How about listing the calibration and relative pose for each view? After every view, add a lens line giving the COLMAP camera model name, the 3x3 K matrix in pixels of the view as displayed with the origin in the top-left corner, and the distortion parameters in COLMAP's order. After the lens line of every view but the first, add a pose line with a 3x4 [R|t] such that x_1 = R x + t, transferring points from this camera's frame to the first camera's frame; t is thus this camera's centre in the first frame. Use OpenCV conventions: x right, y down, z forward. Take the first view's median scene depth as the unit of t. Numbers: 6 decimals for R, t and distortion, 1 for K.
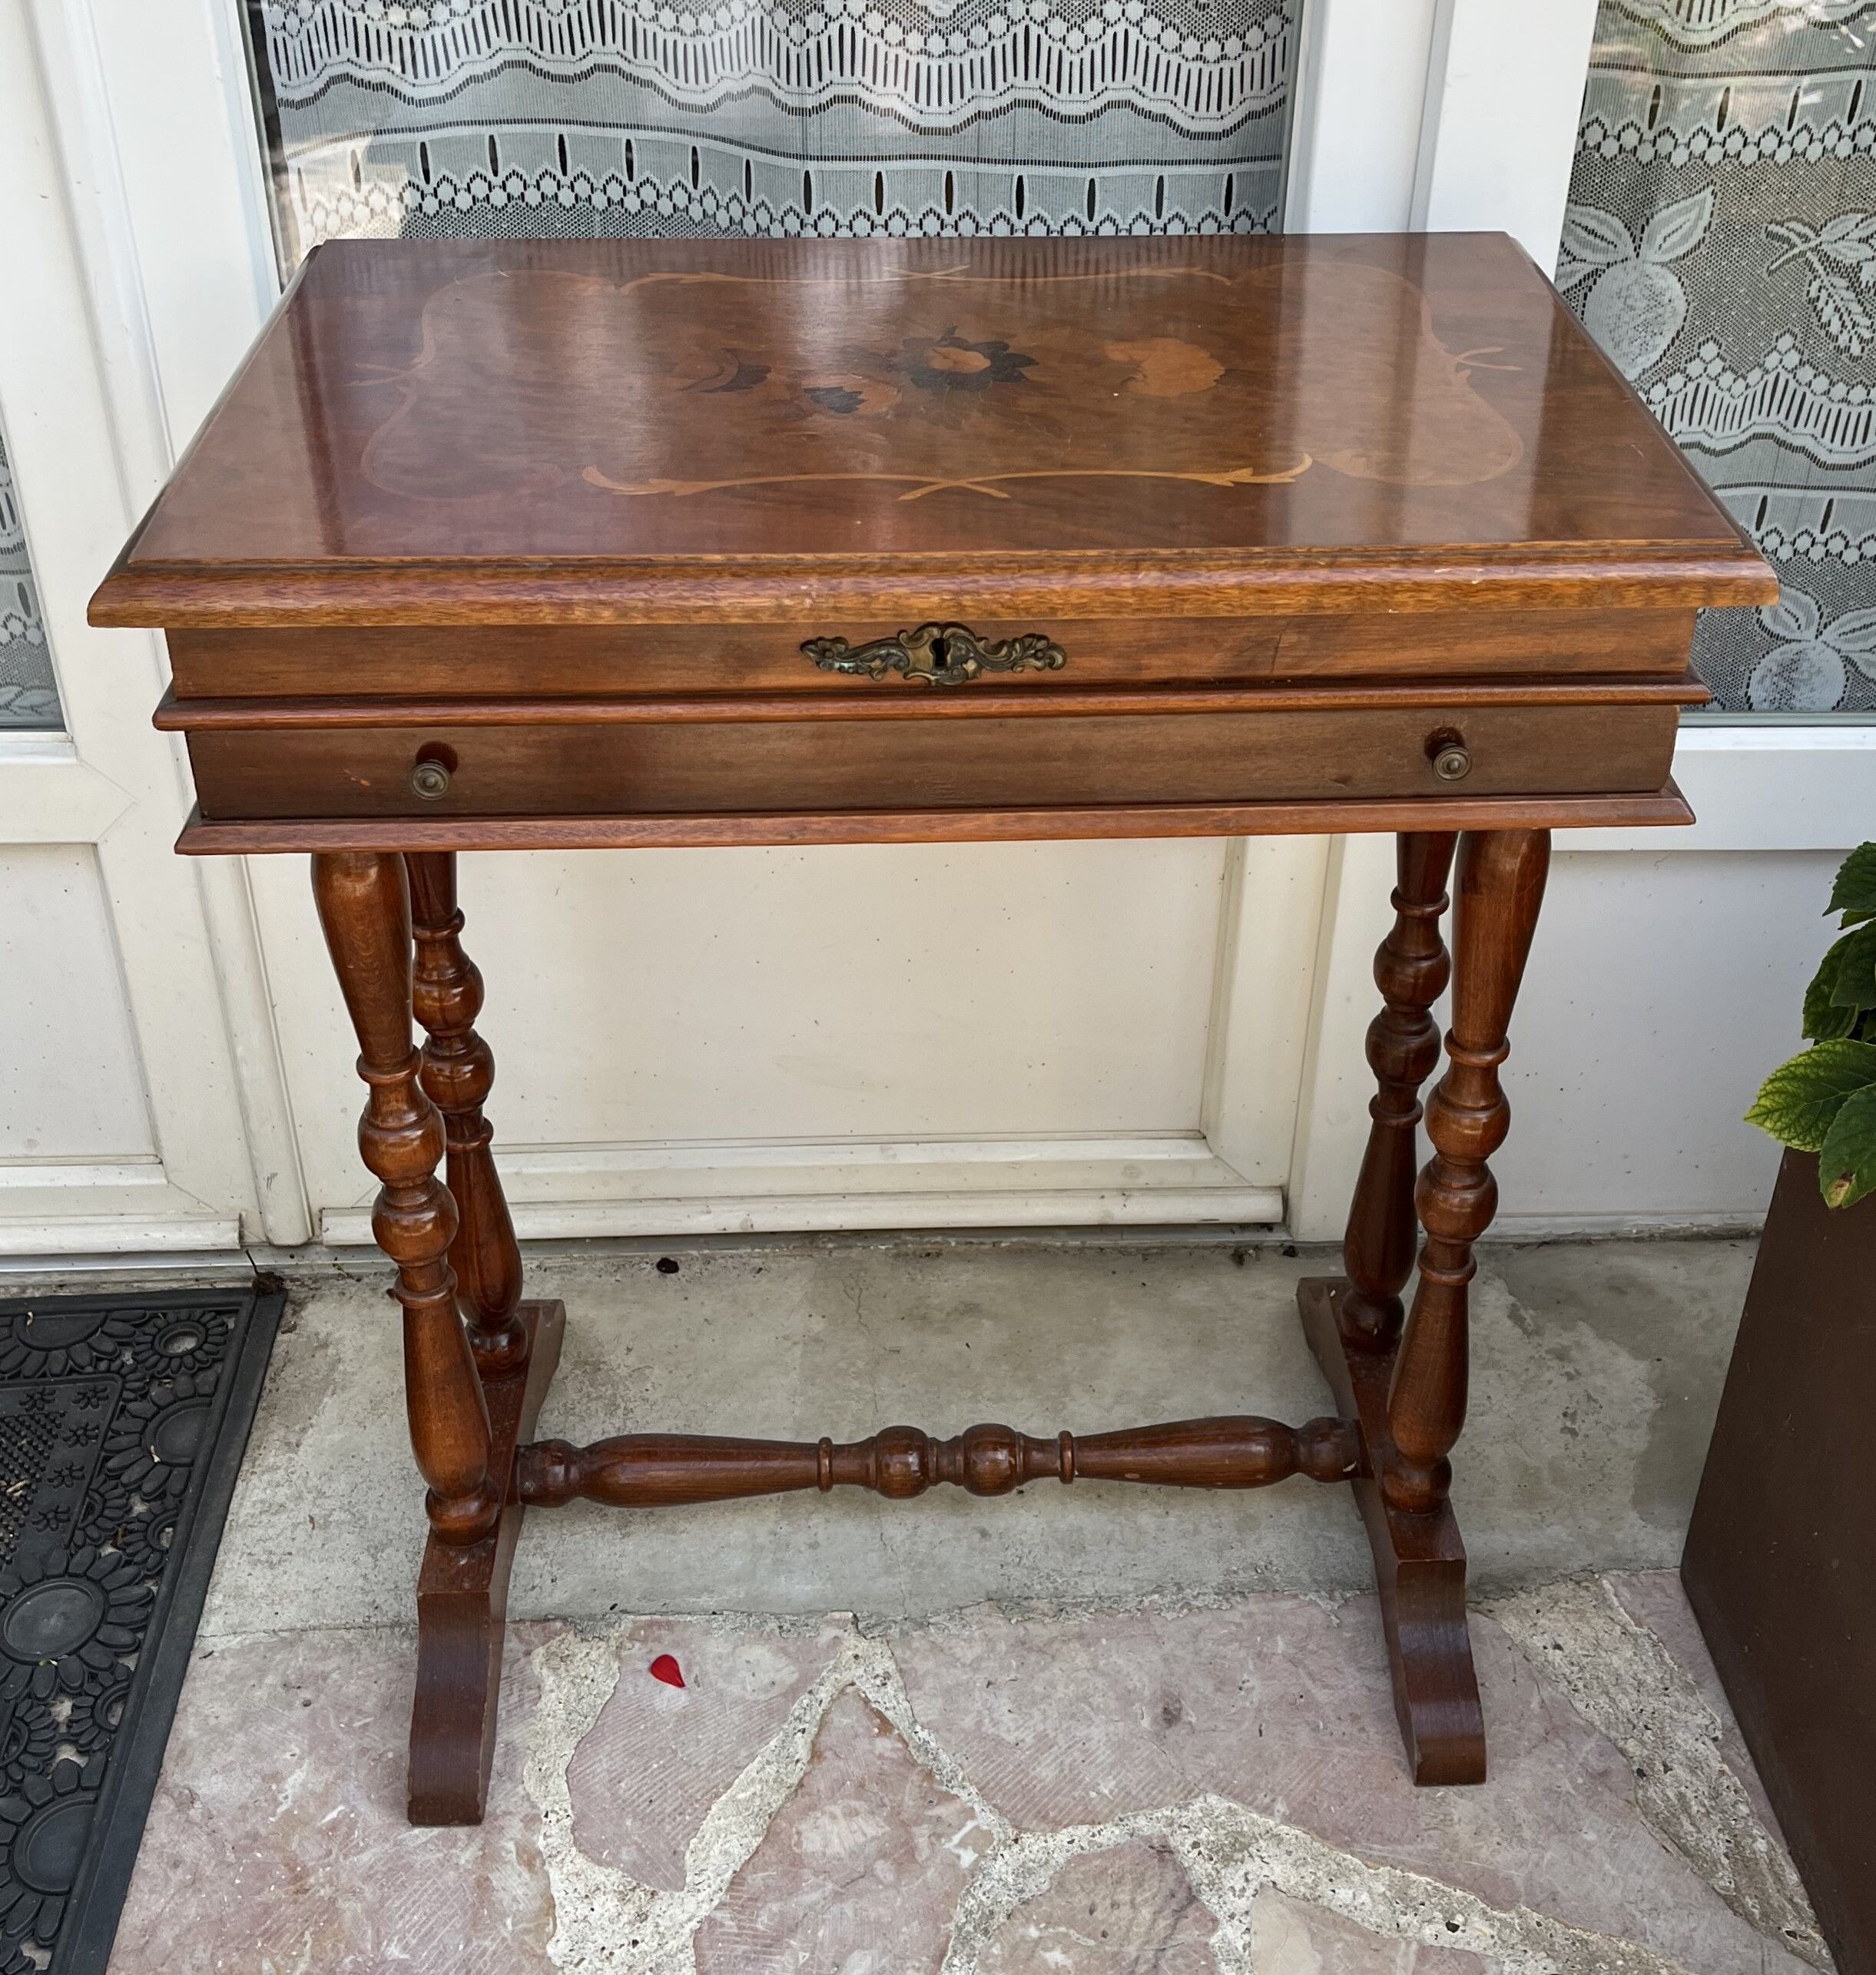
lens RADIAL K [[2340.9, 0, 997.6], [0, 2340.9, 907.6], [0, 0, 1]] dist [0.019375, 0.000000]
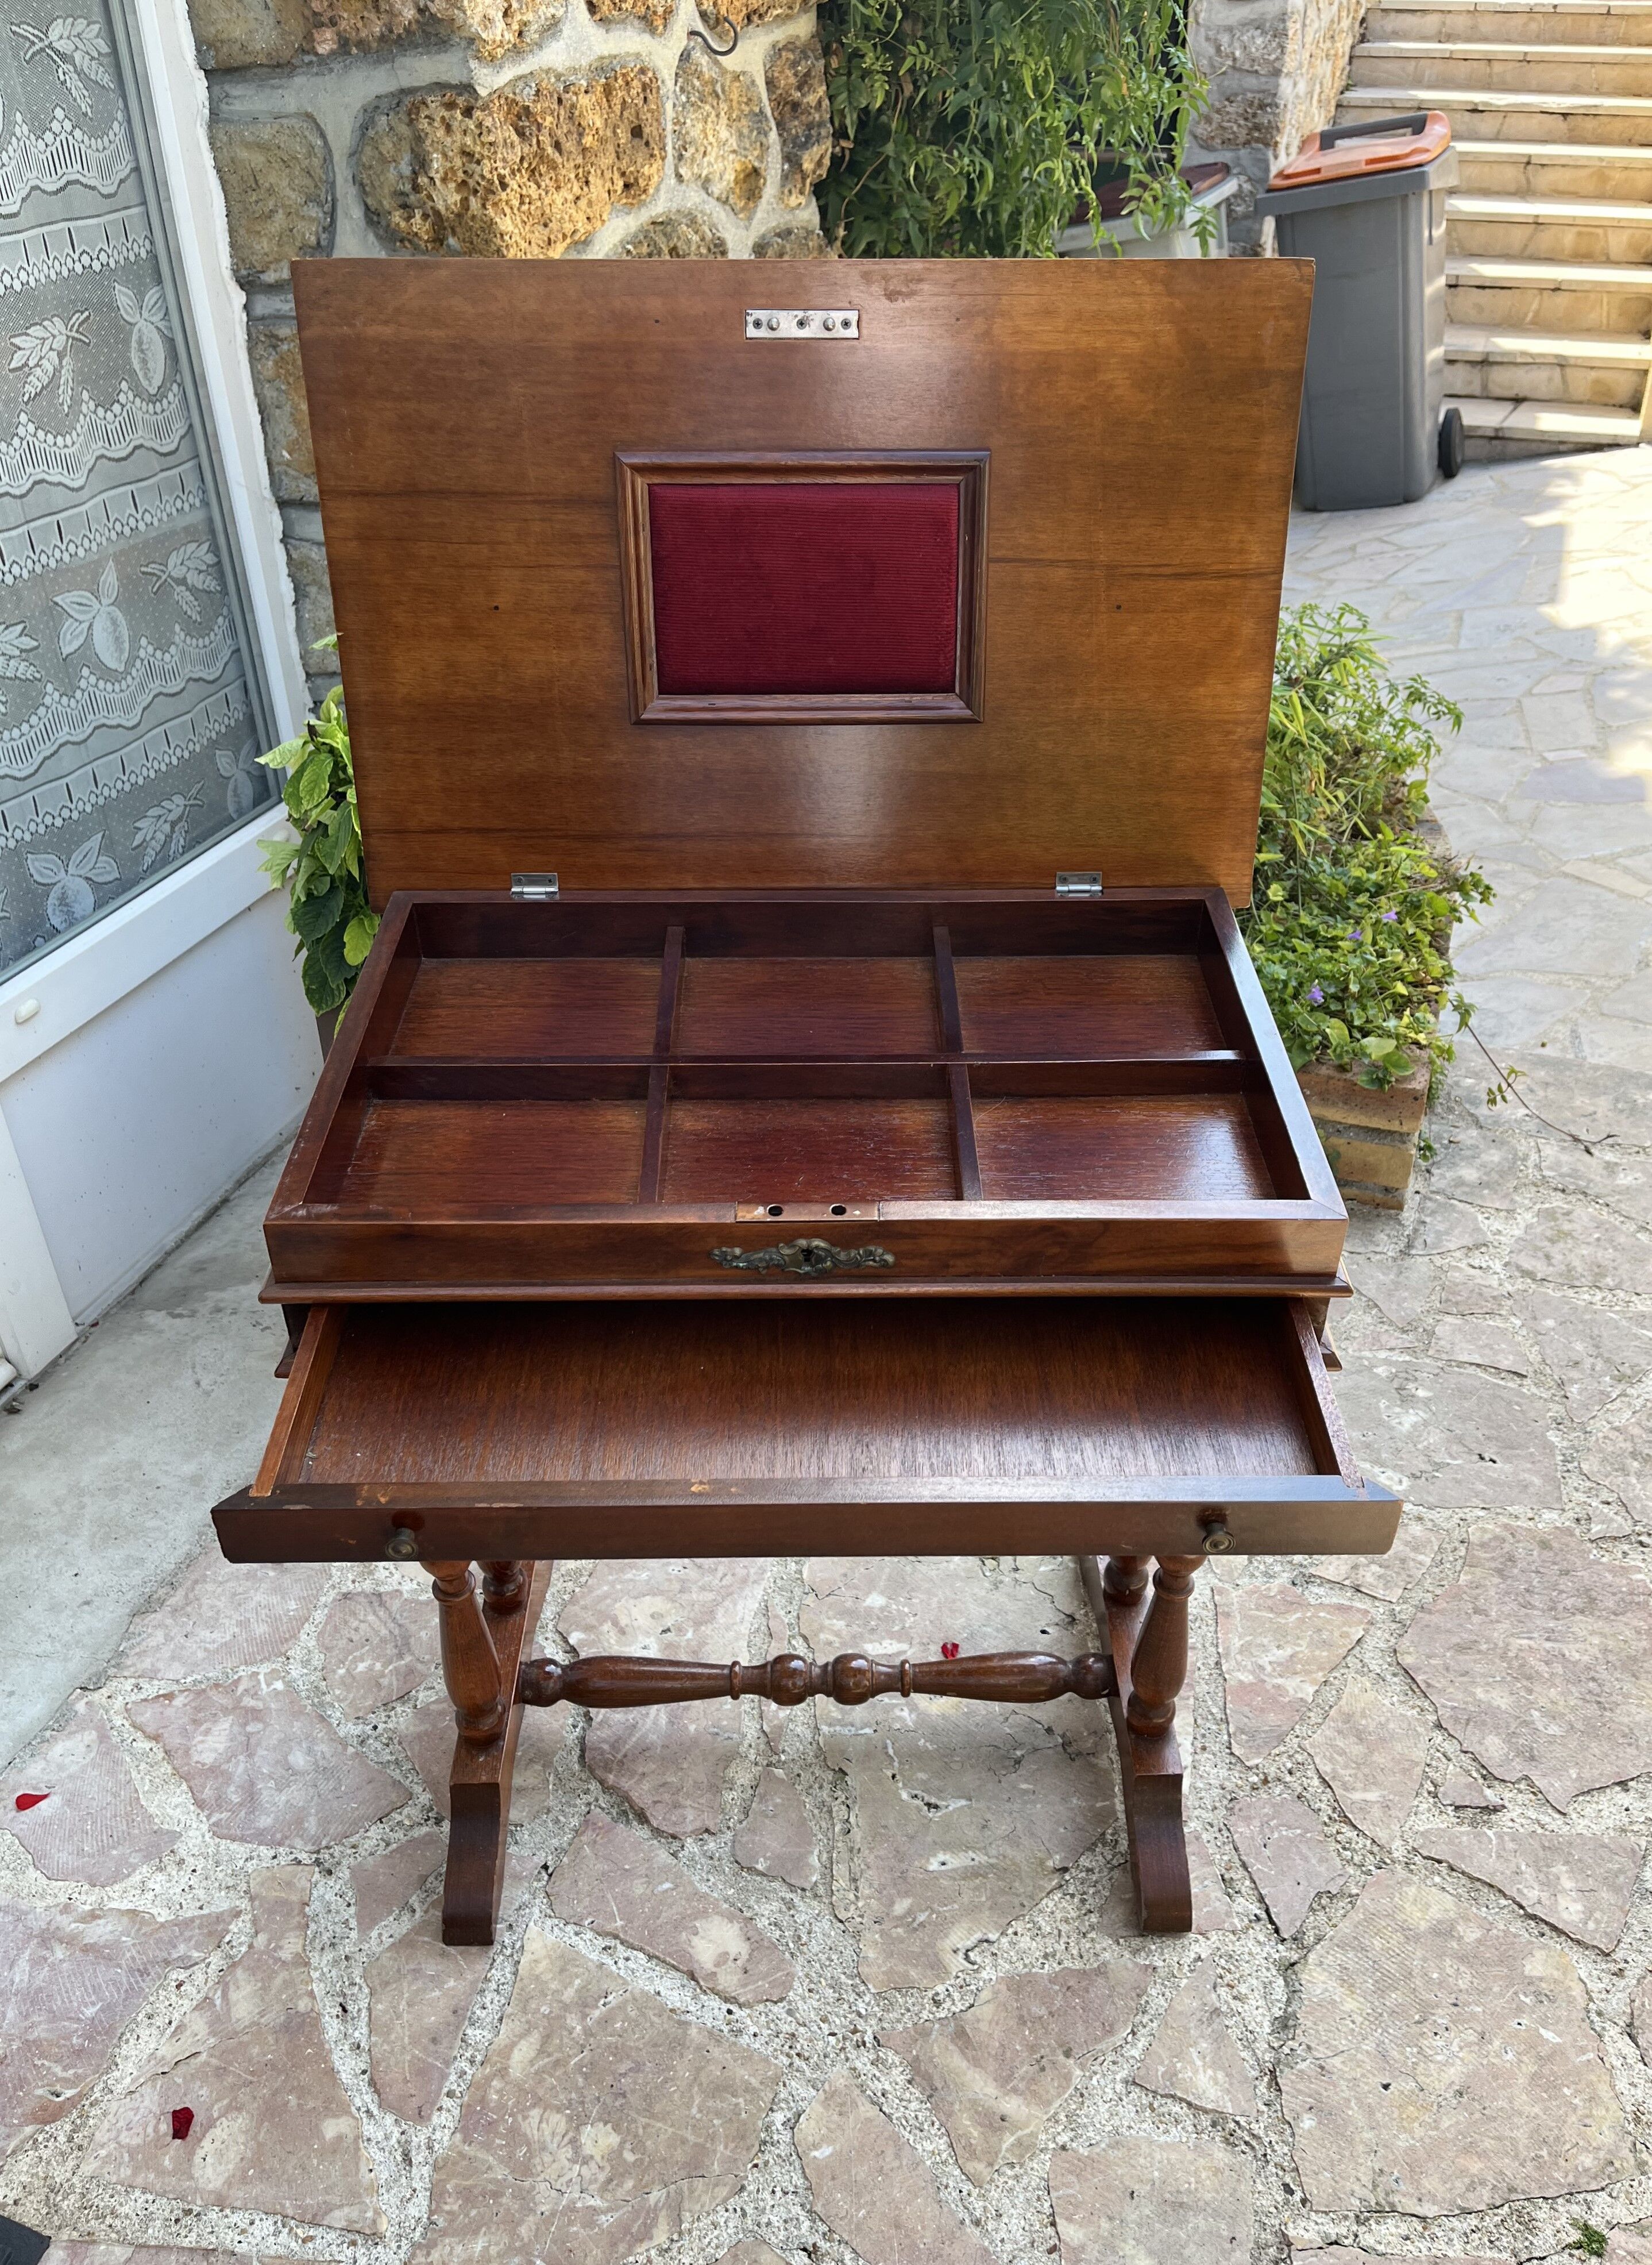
lens RADIAL K [[1754.8, 0, 855.9], [0, 1754.8, 1137.4], [0, 0, 1]] dist [0.040341, -0.047236]
pose [[0.381229, -0.543595, 0.747776, -0.557758], [0.517330, 0.795798, 0.314762, -0.081613], [-0.766181, 0.266851, 0.584599, -0.139499]]
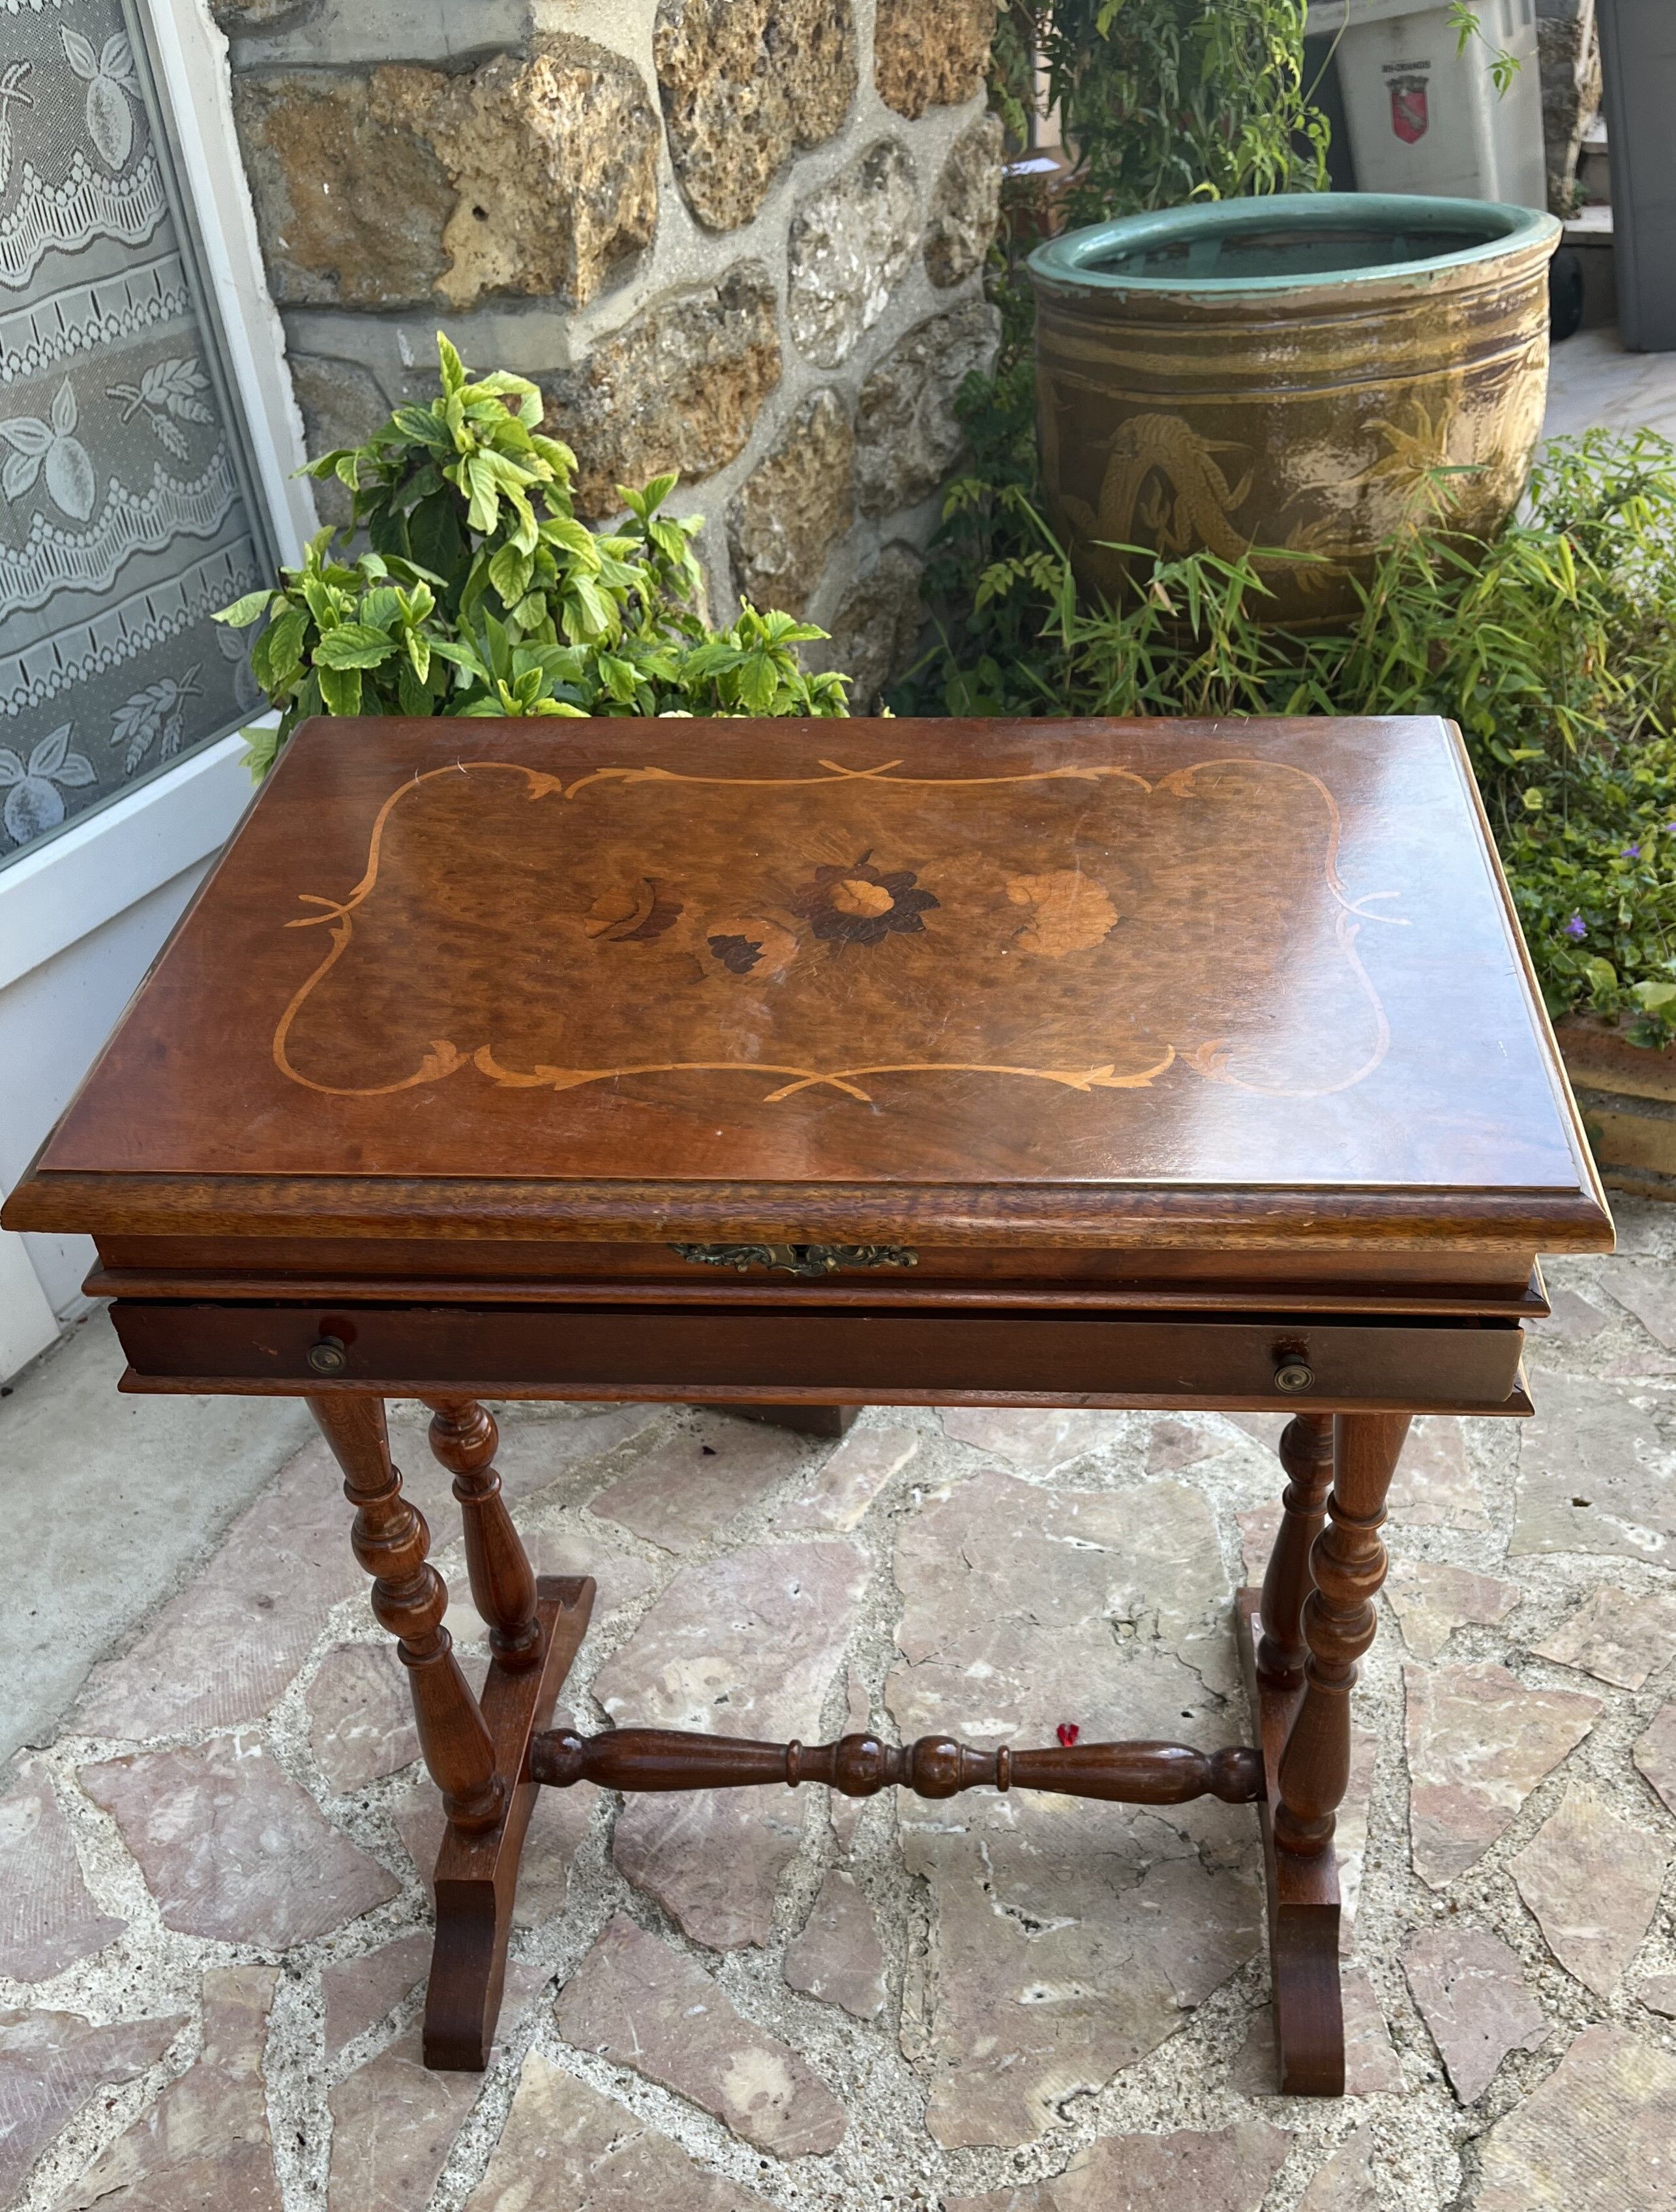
lens RADIAL K [[1991.2, 0, 943.9], [0, 1991.2, 1286.1], [0, 0, 1]] dist [0.040619, -0.052296]
pose [[0.441063, -0.593699, 0.673042, -0.447205], [0.533637, 0.776446, 0.335206, 0.012866], [-0.721592, 0.211313, 0.659281, -0.121856]]
